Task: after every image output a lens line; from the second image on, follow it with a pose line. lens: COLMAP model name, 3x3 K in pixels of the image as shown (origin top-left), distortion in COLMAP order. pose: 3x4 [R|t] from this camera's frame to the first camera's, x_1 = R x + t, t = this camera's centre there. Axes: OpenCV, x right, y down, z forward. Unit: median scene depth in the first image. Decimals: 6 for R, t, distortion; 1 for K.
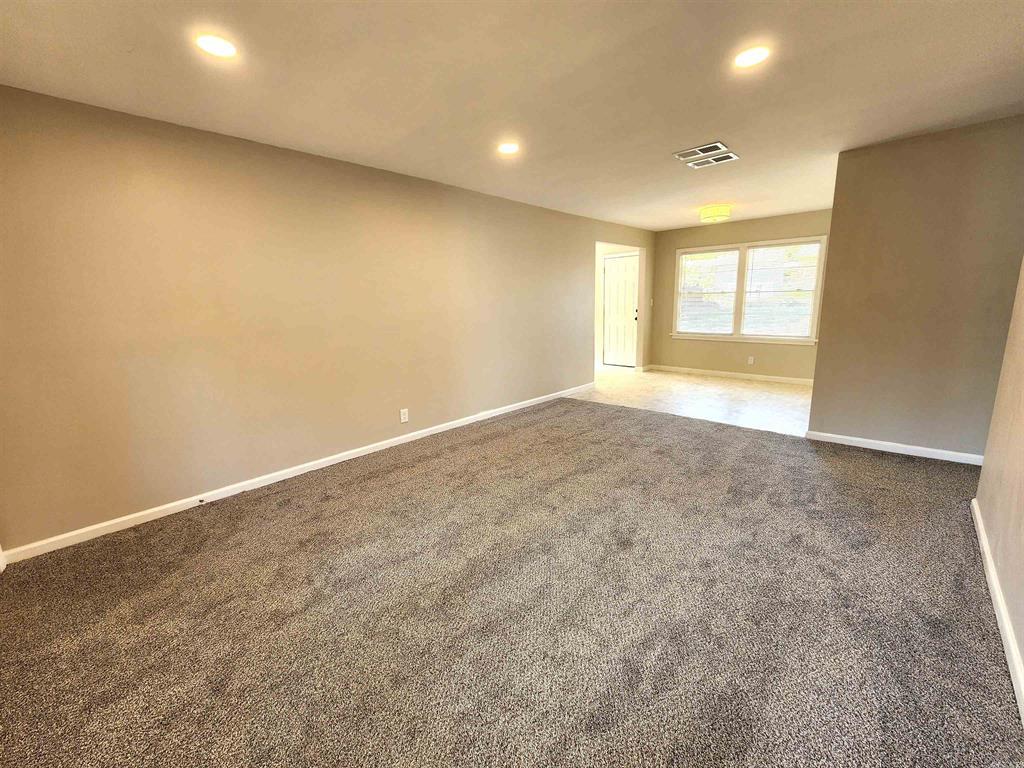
lens RADIAL K [[421.9, 0, 506.6], [0, 421.9, 381.6], [0, 0, 1]] dist [0.001484, 0.000397]
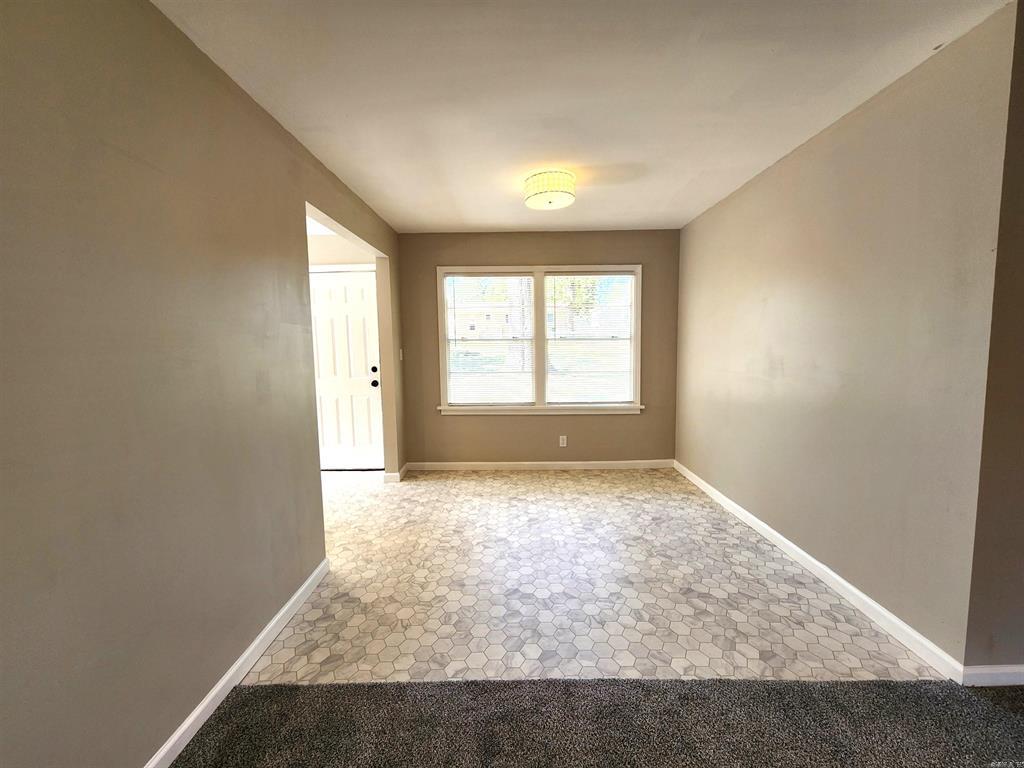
lens RADIAL K [[421.9, 0, 506.6], [0, 421.9, 381.6], [0, 0, 1]] dist [0.001484, 0.000397]
pose [[0.735600, -0.048609, 0.675670, 0.070570], [0.123281, 0.990372, -0.062967, -0.109672], [-0.666104, 0.129616, 0.734510, 0.549507]]
